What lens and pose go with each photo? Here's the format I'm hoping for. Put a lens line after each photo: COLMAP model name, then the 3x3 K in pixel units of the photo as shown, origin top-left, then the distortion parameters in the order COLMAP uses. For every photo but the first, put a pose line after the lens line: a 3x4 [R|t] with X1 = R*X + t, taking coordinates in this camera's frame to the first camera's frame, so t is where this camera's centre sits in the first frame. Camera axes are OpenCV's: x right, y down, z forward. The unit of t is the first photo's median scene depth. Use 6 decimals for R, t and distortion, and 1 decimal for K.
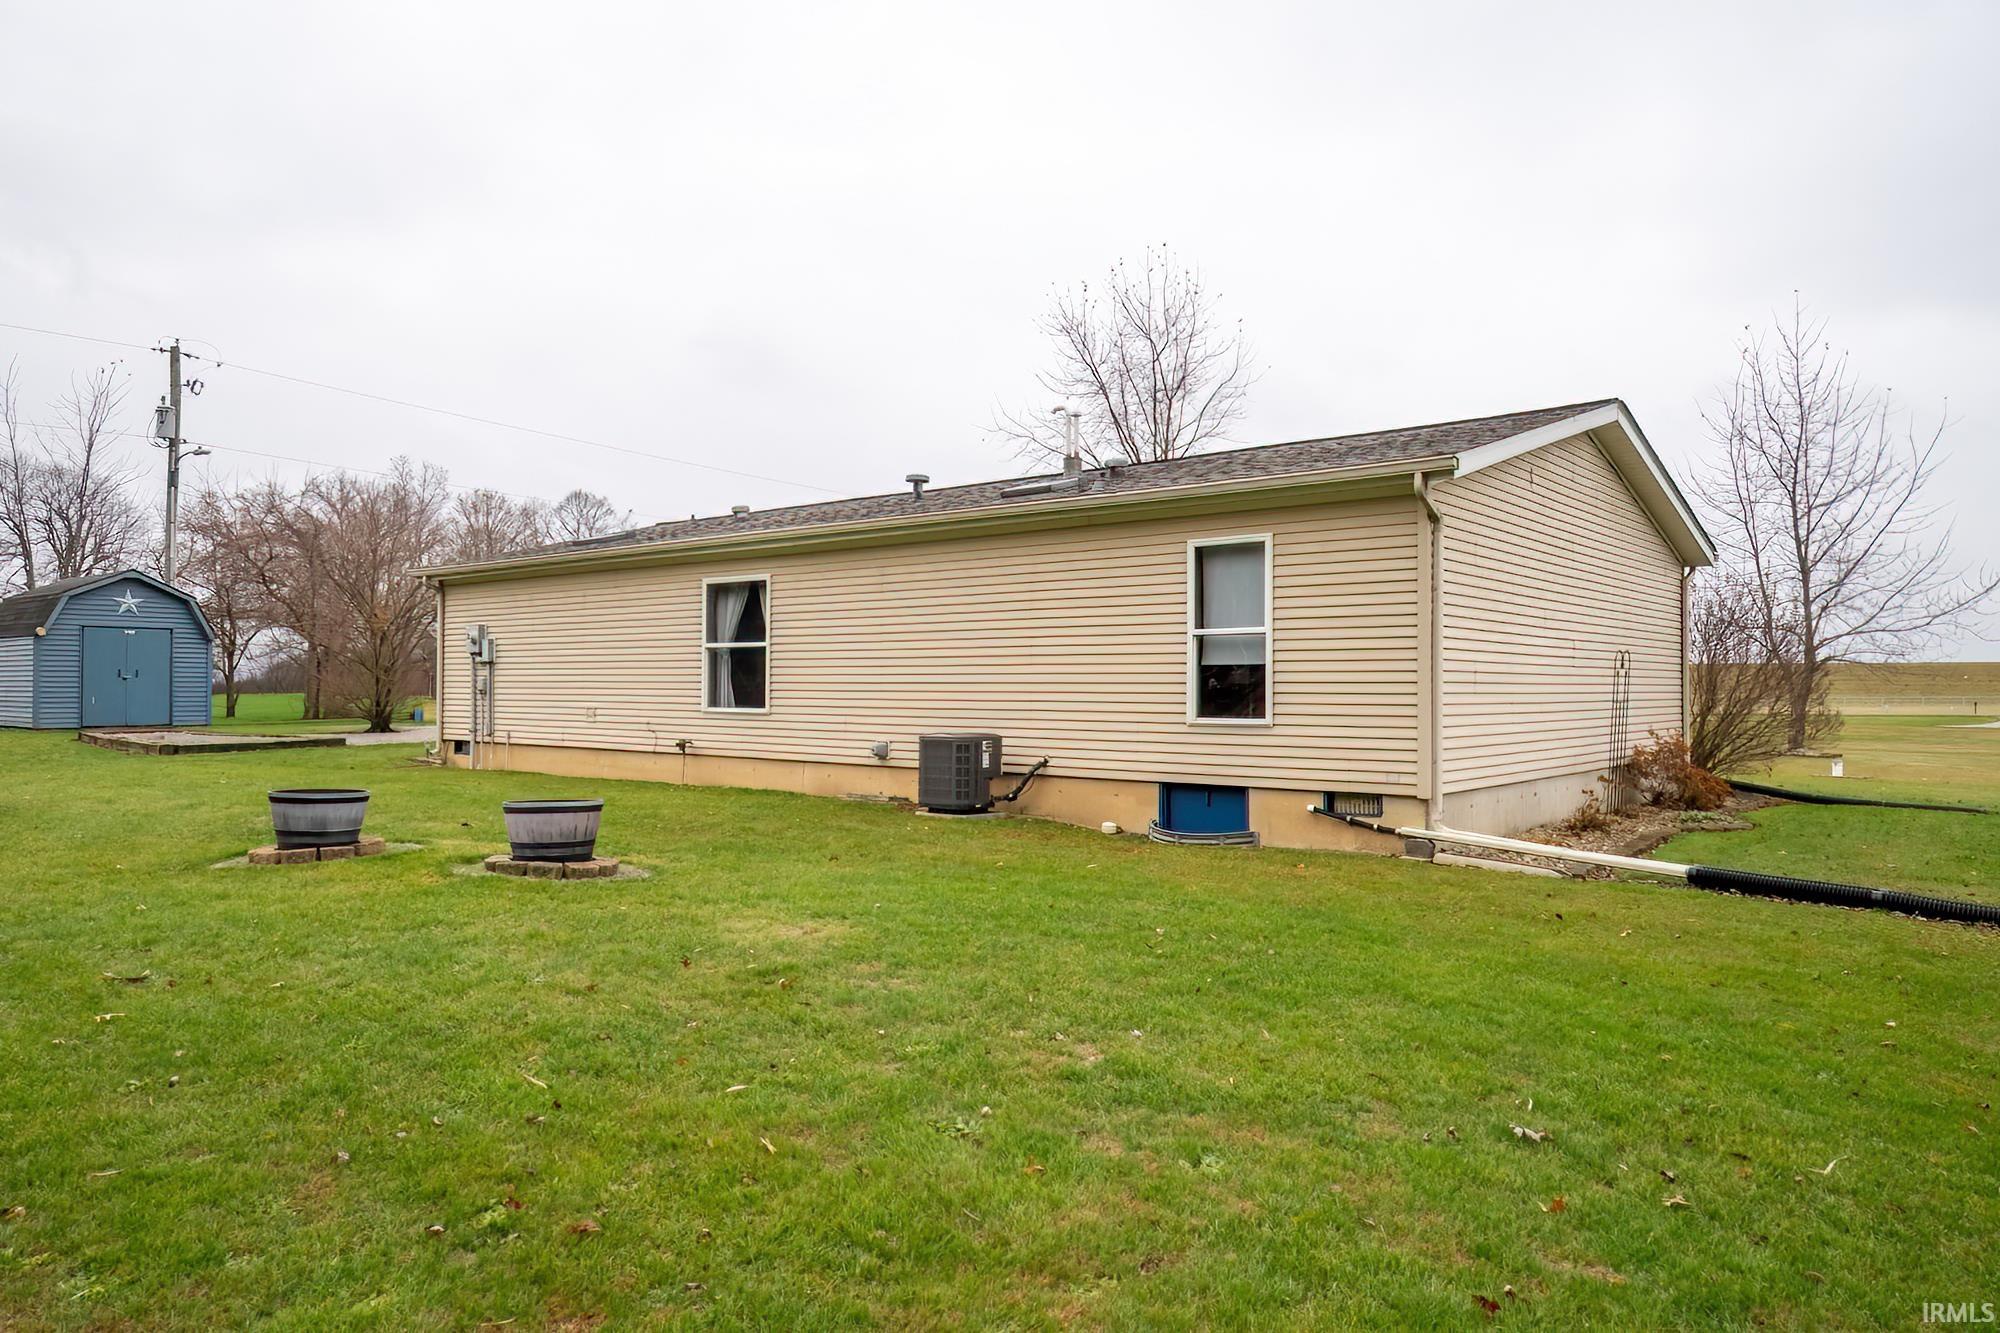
lens RADIAL K [[1338.0, 0, 921.2], [0, 1338.0, 669.8], [0, 0, 1]] dist [0.004973, 0.001067]
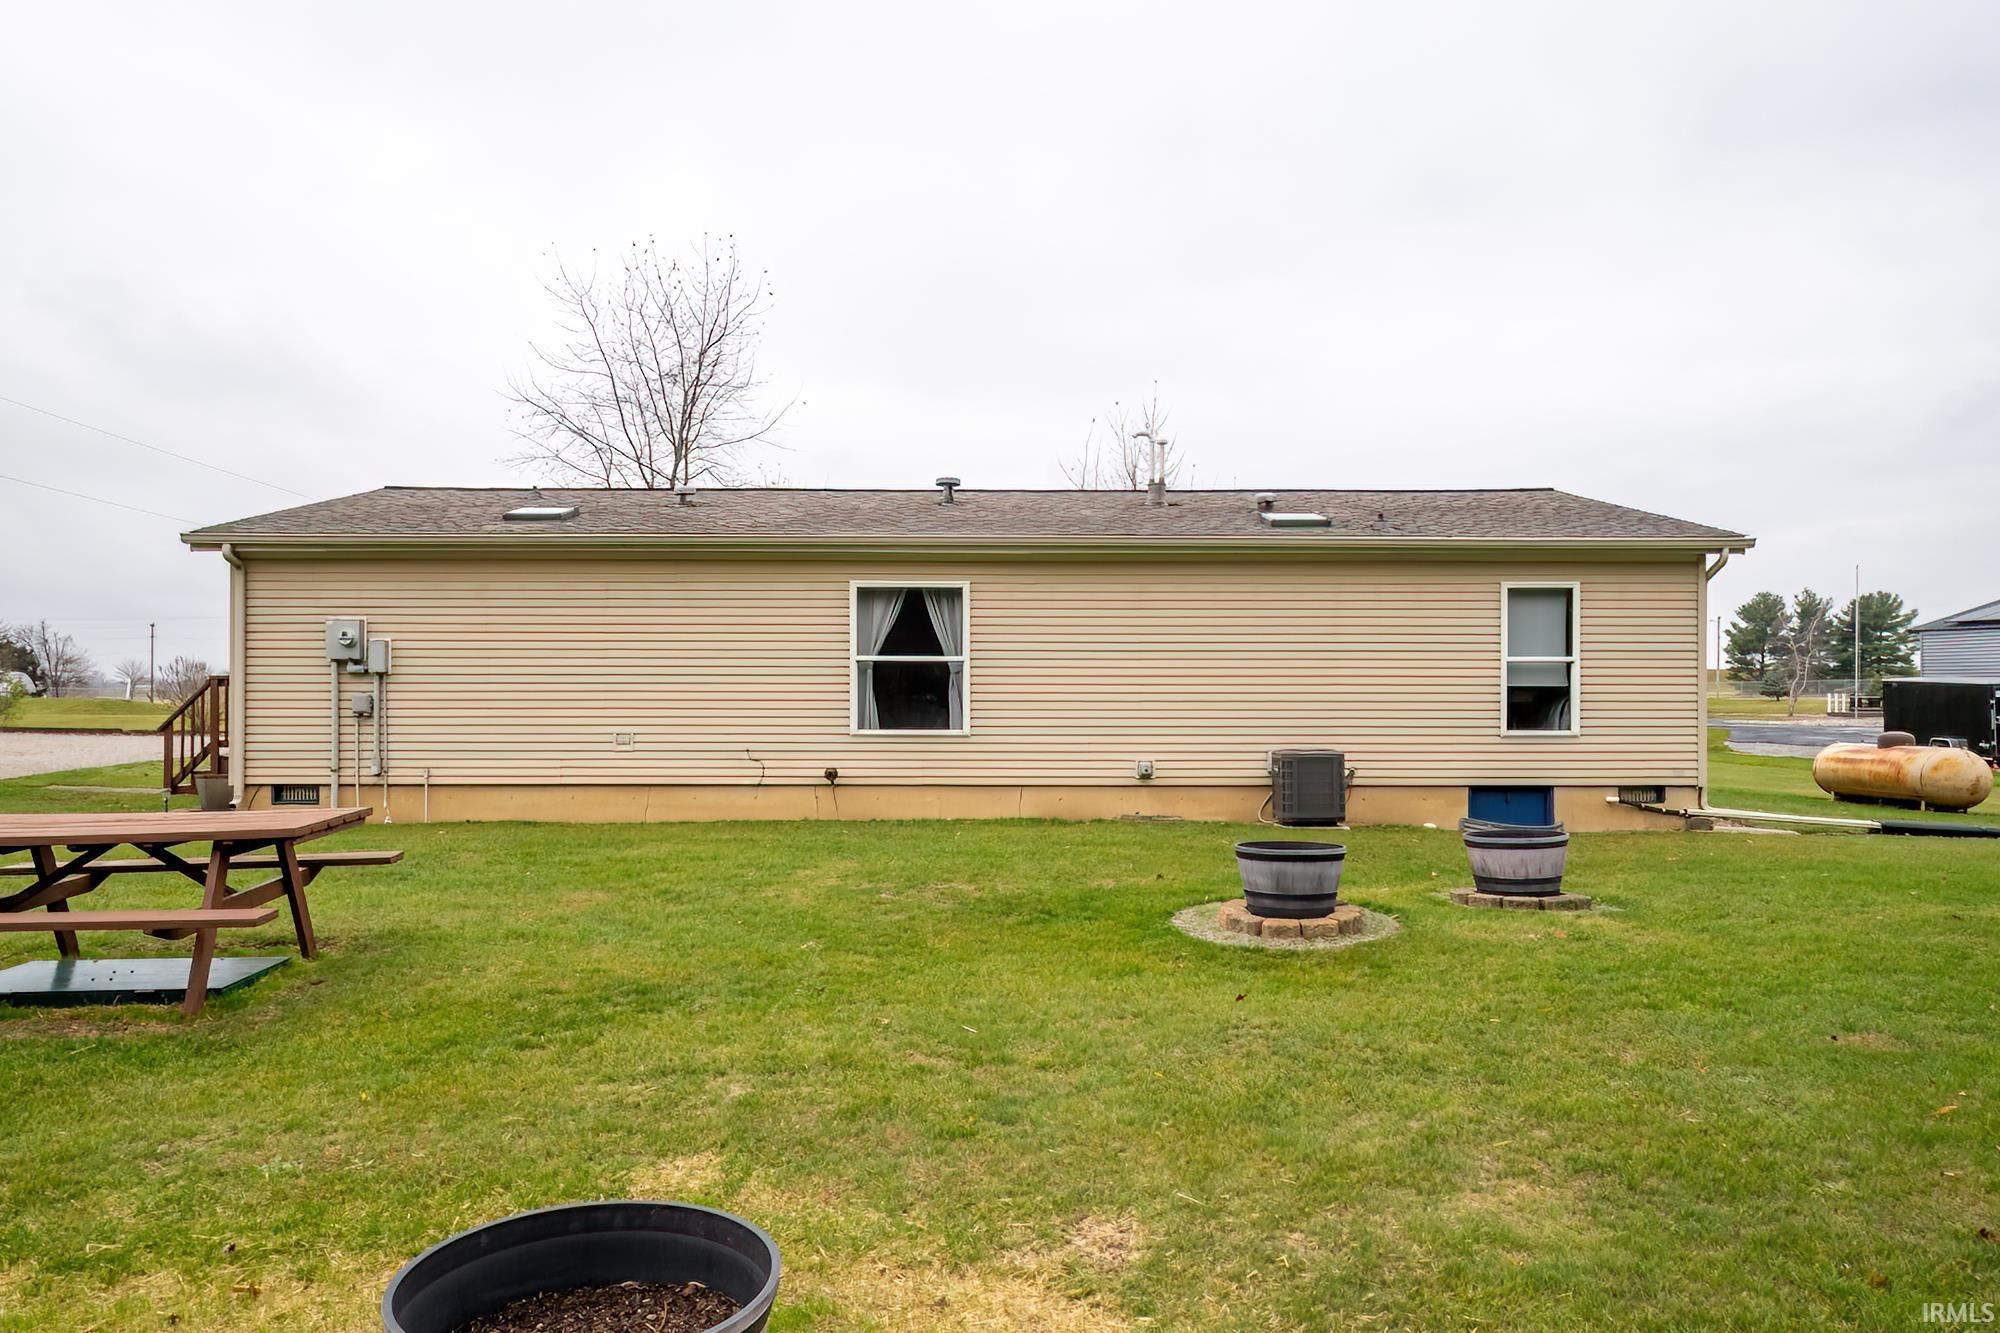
lens RADIAL K [[1327.9, 0, 1000.0], [0, 1327.9, 666.5], [0, 0, 1]] dist [0.011902, 0.004911]
pose [[0.746922, 0.002698, 0.664906, -0.699946], [-0.005627, 0.999982, 0.002264, -0.016319], [-0.664888, -0.005432, 0.746924, 0.311900]]
